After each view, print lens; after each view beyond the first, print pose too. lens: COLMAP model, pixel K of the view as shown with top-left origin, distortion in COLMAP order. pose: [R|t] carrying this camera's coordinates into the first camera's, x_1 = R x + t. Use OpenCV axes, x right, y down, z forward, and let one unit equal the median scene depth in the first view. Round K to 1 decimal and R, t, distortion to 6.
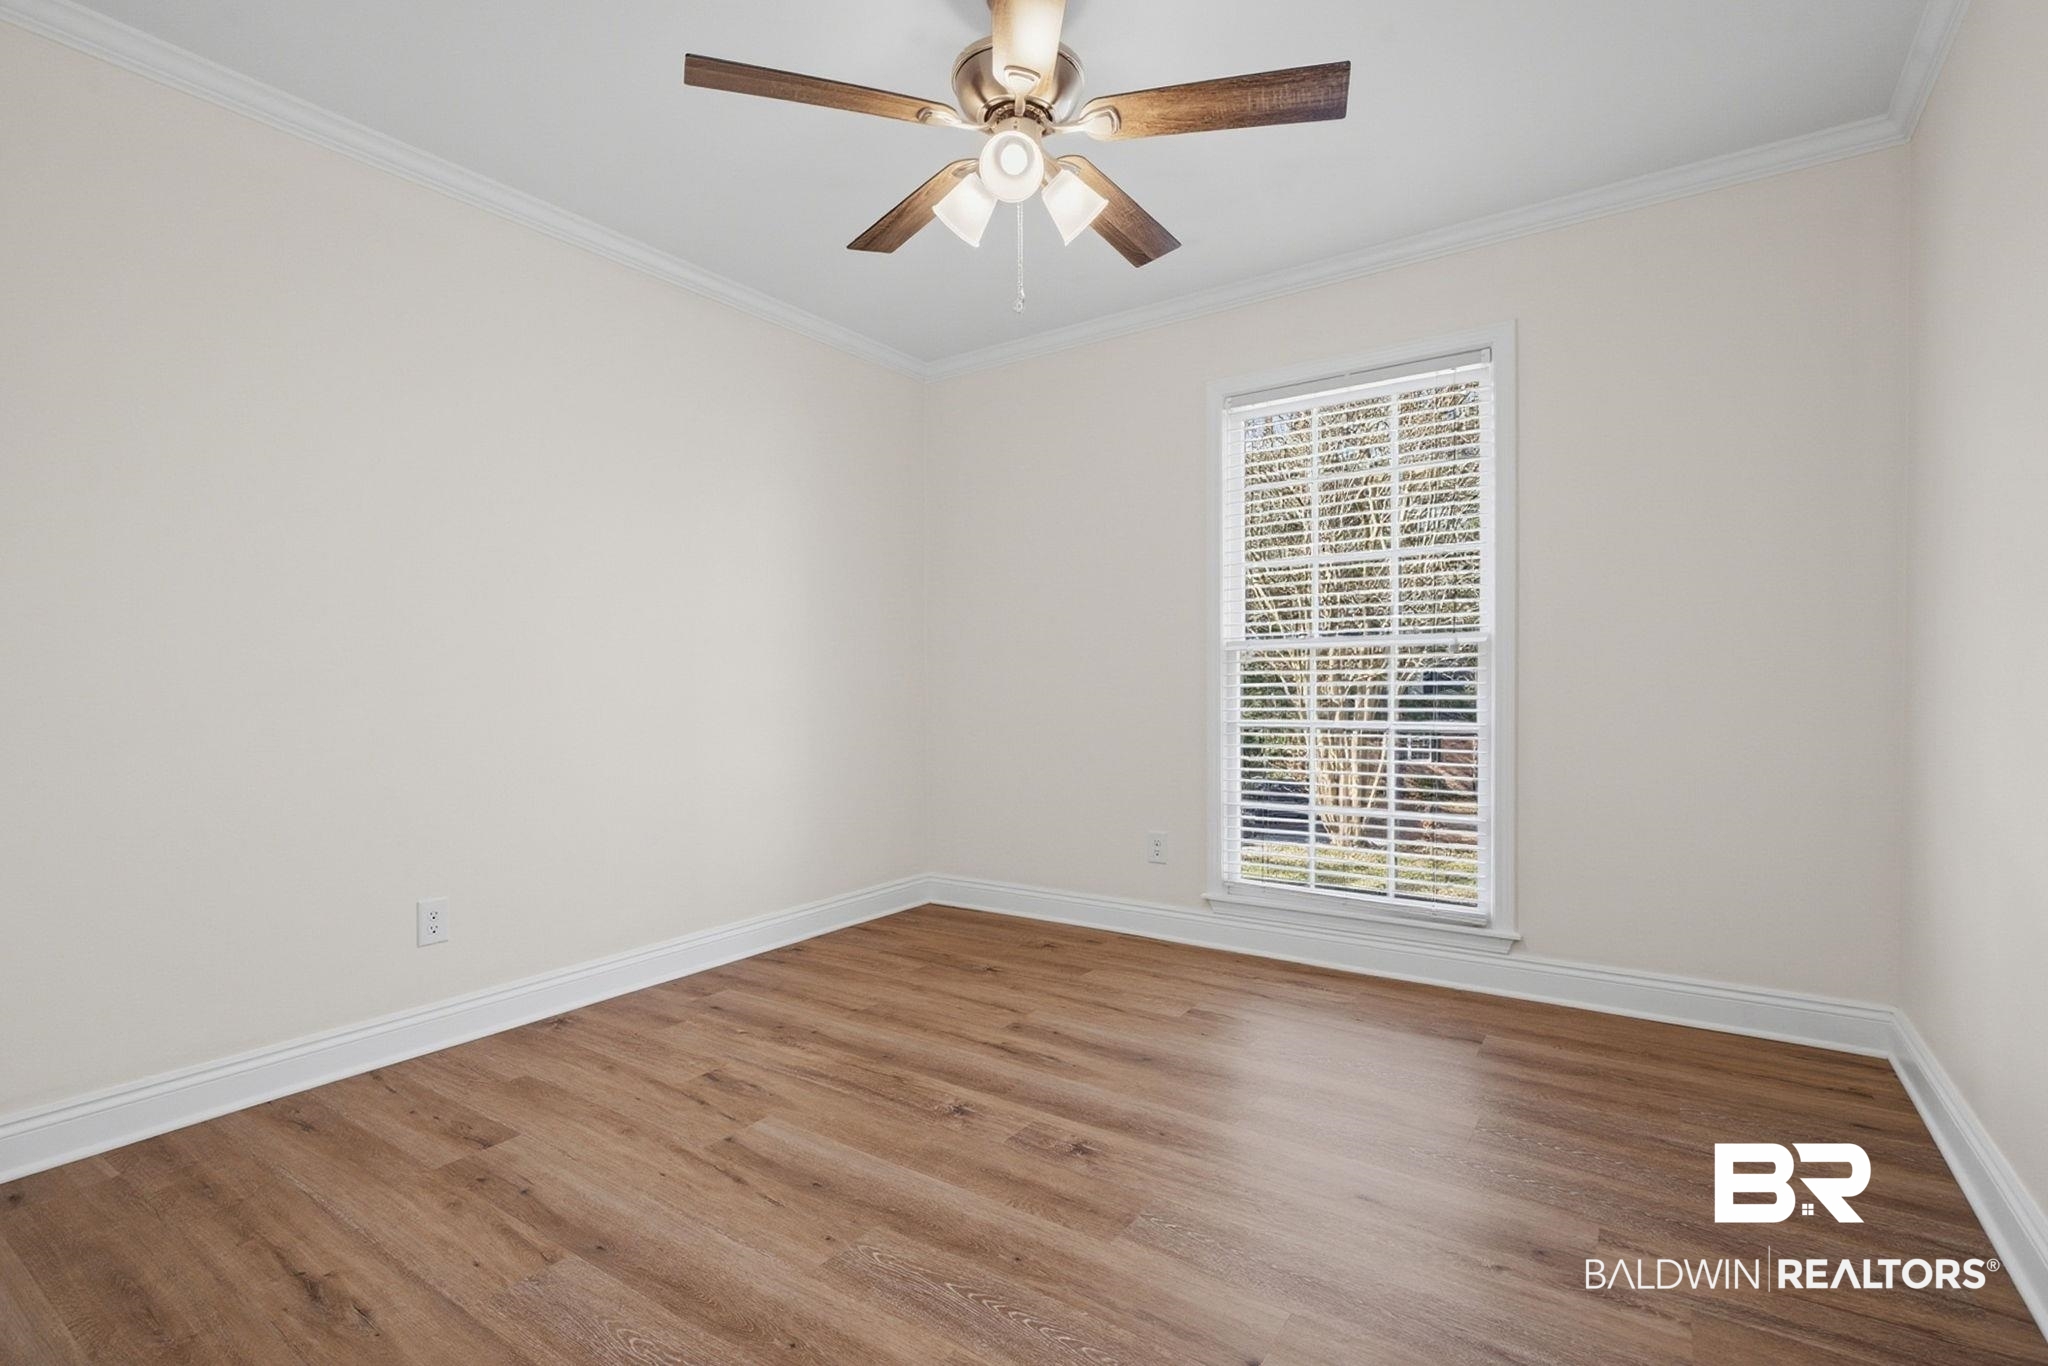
lens RADIAL K [[940.4, 0, 1024.0], [0, 940.4, 683.0], [0, 0, 1]] dist [-0.003591, -0.000481]
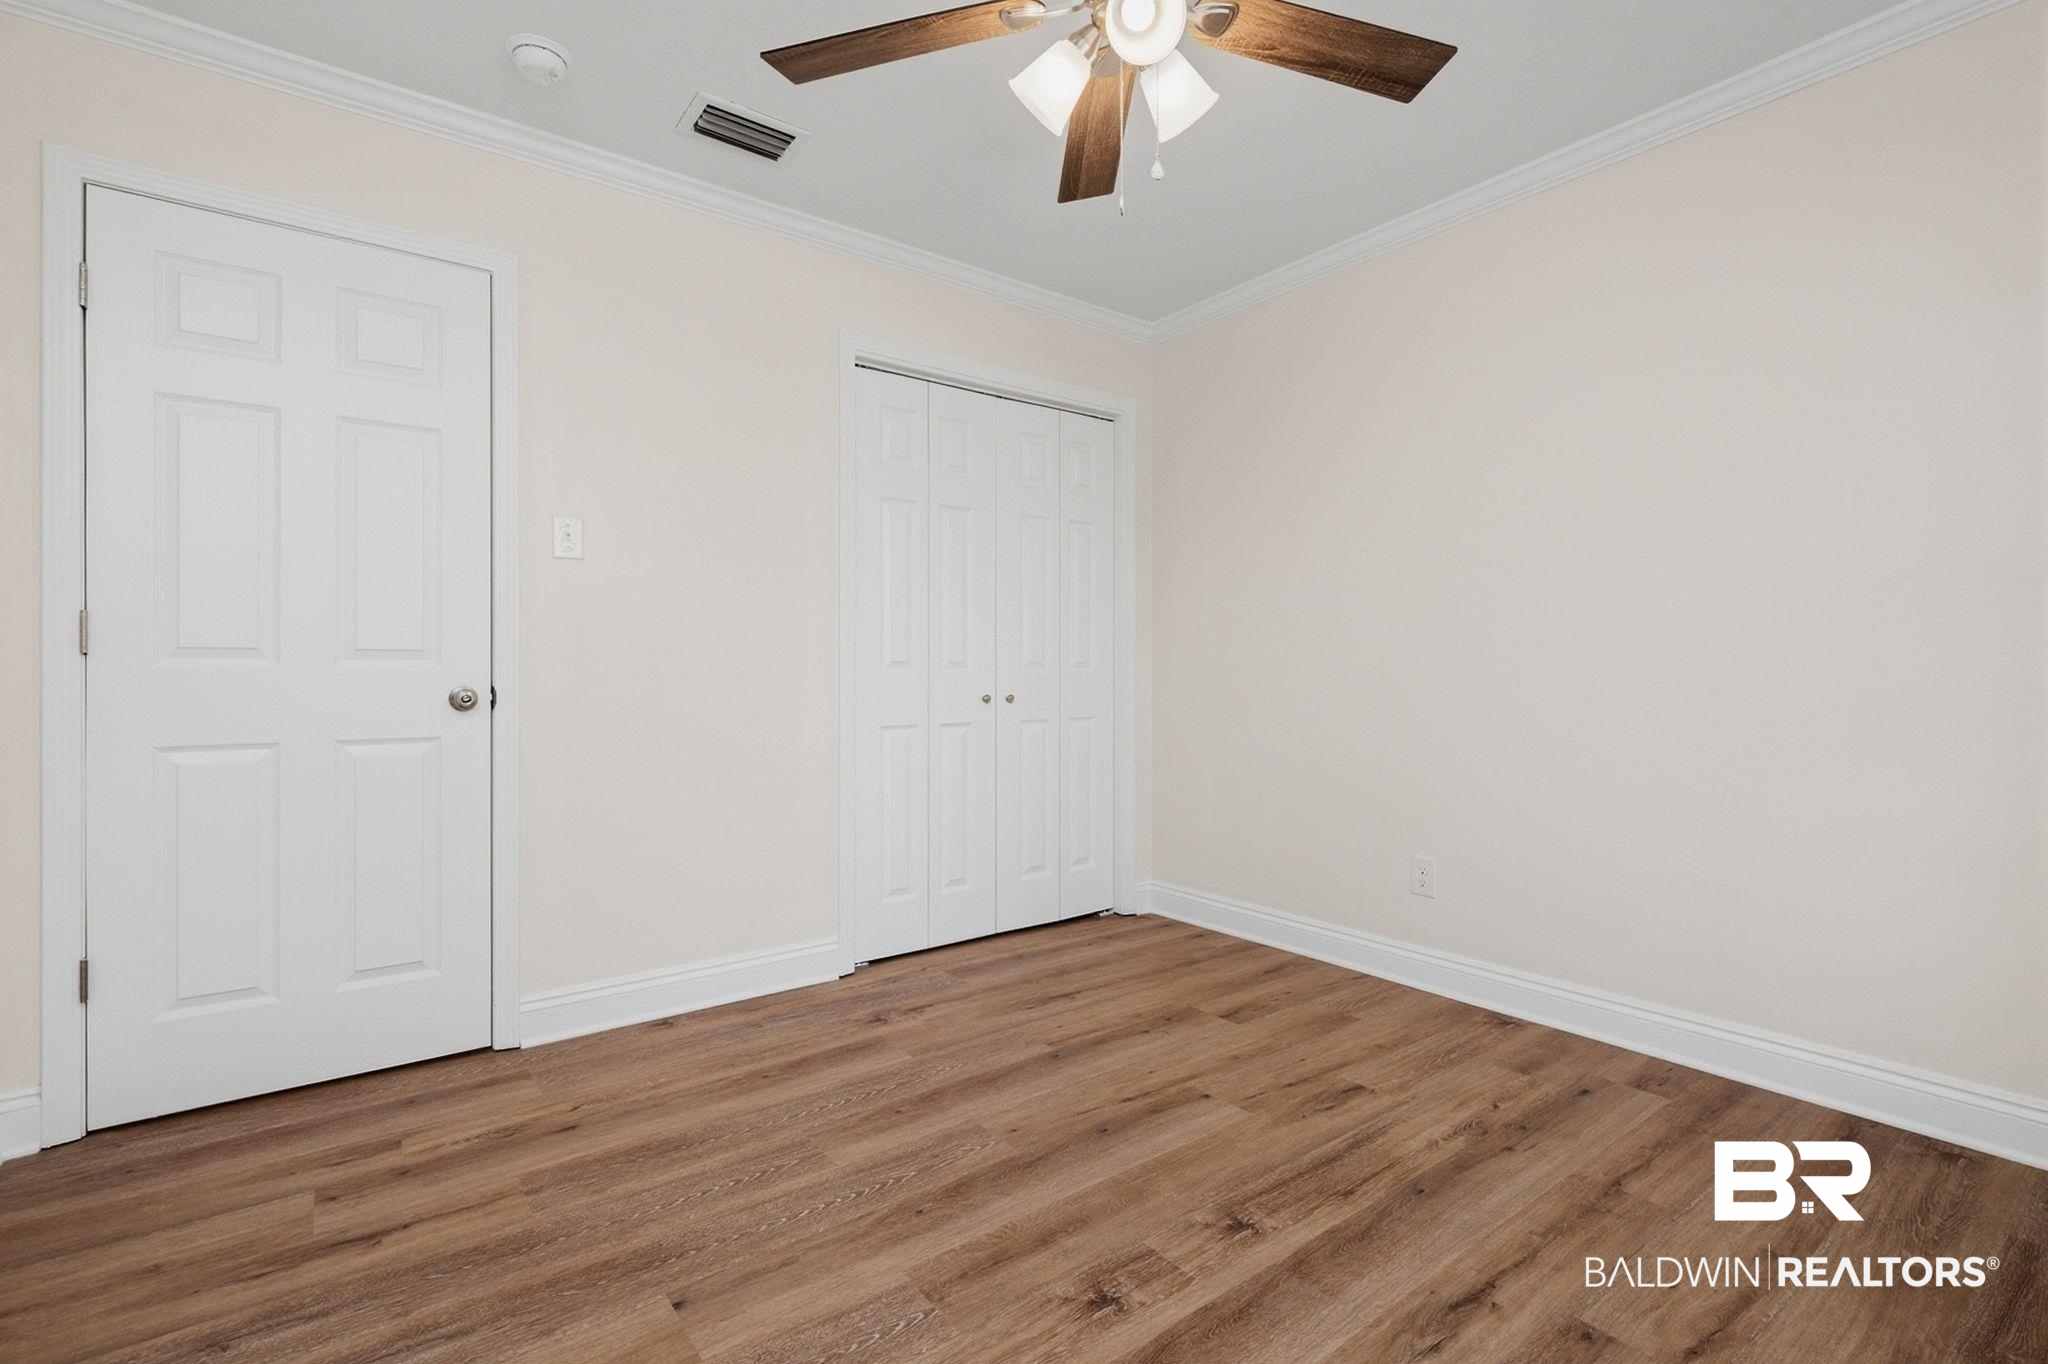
lens RADIAL K [[940.4, 0, 1024.0], [0, 940.4, 682.0], [0, 0, 1]] dist [-0.003591, -0.000481]
pose [[-0.330981, 0.013530, -0.943540, 0.701732], [0.002325, 0.999906, 0.013523, 0.005992], [0.943635, 0.002282, -0.330981, 1.090809]]
